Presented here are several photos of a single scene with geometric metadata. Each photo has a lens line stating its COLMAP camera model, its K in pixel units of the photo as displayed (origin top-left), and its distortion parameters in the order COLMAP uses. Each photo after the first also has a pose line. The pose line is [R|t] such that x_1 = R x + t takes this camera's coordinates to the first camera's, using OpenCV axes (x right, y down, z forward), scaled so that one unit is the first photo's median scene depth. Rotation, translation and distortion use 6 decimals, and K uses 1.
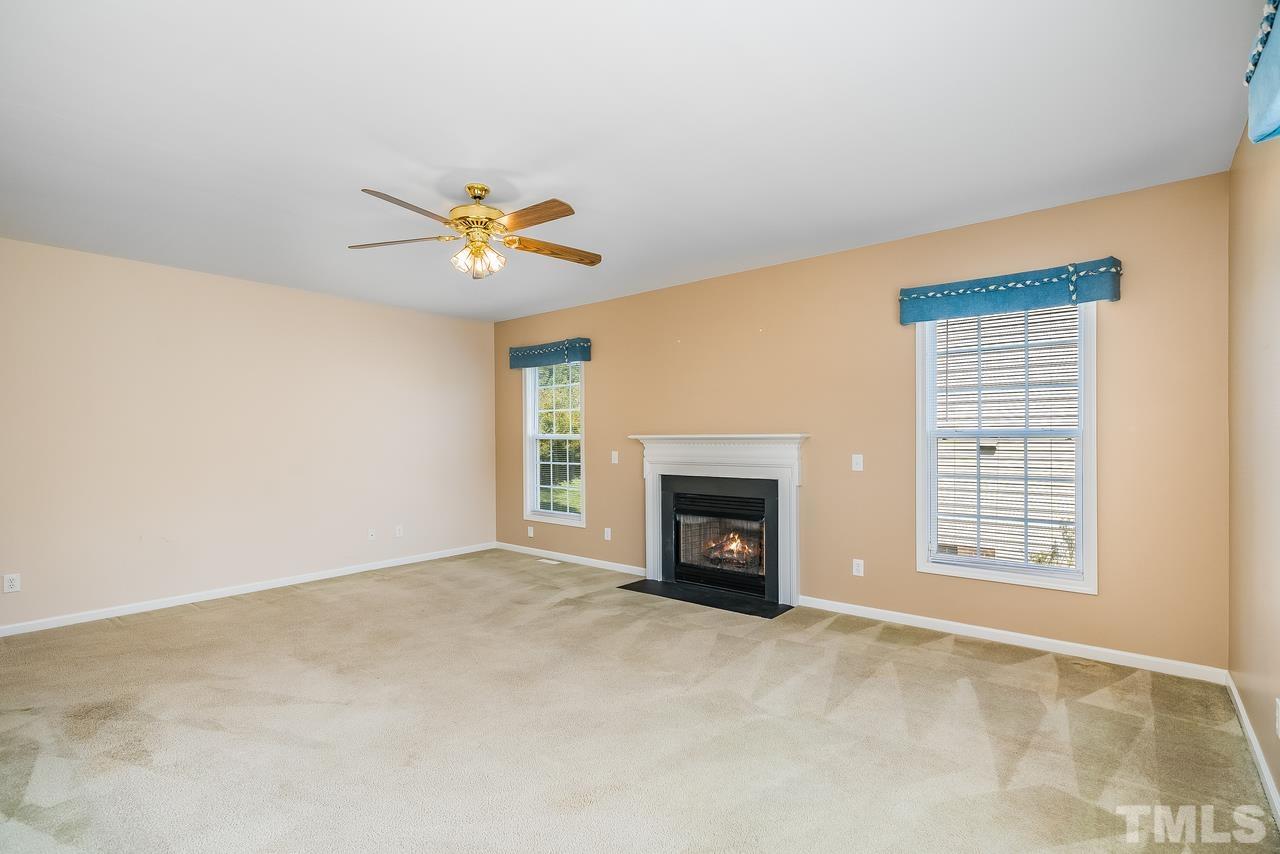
lens RADIAL K [[599.8, 0, 636.0], [0, 599.8, 439.9], [0, 0, 1]] dist [0.008470, -0.000477]
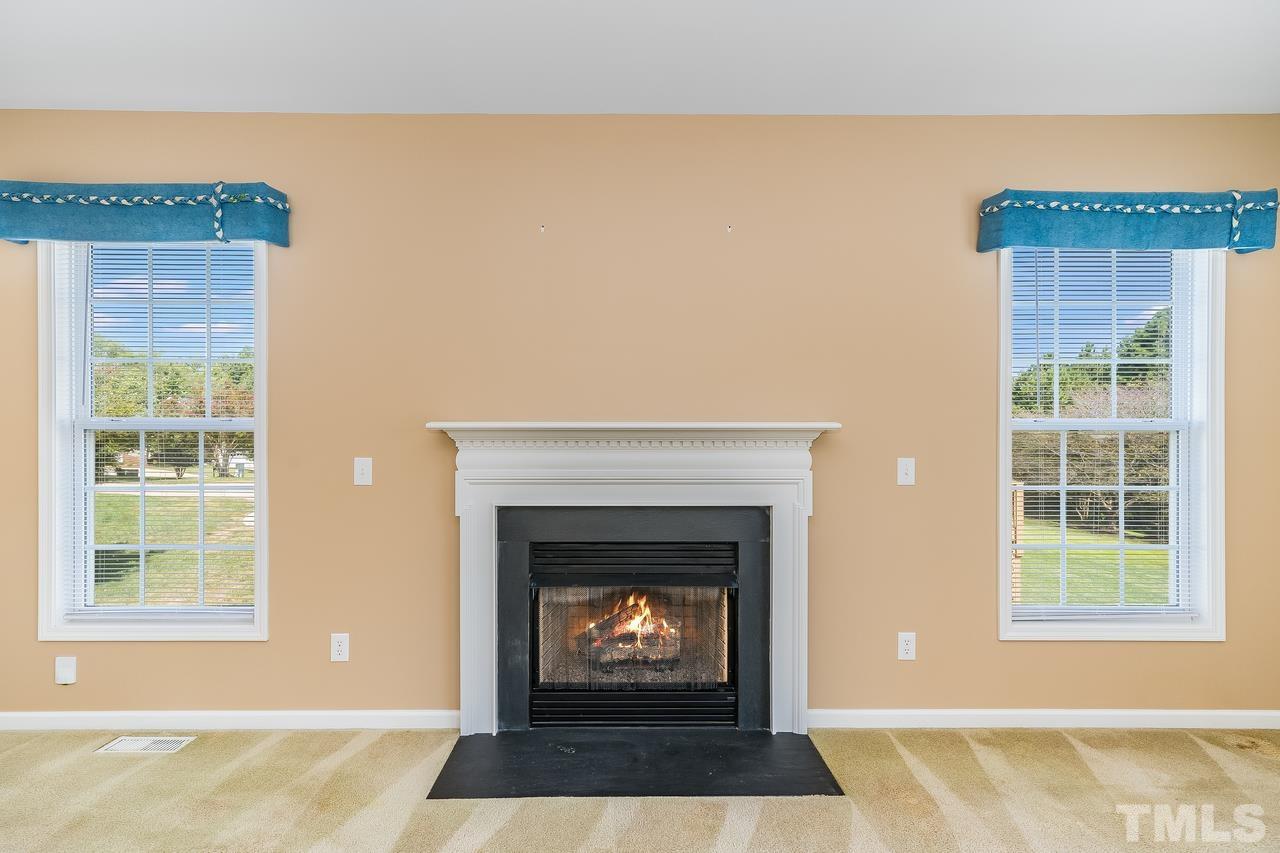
lens RADIAL K [[599.8, 0, 646.8], [0, 599.8, 427.1], [0, 0, 1]] dist [0.008470, -0.000477]
pose [[0.763395, 0.006220, 0.645902, -0.180000], [-0.002612, 0.999975, -0.006542, -0.001812], [-0.645926, 0.003307, 0.763393, 0.581885]]
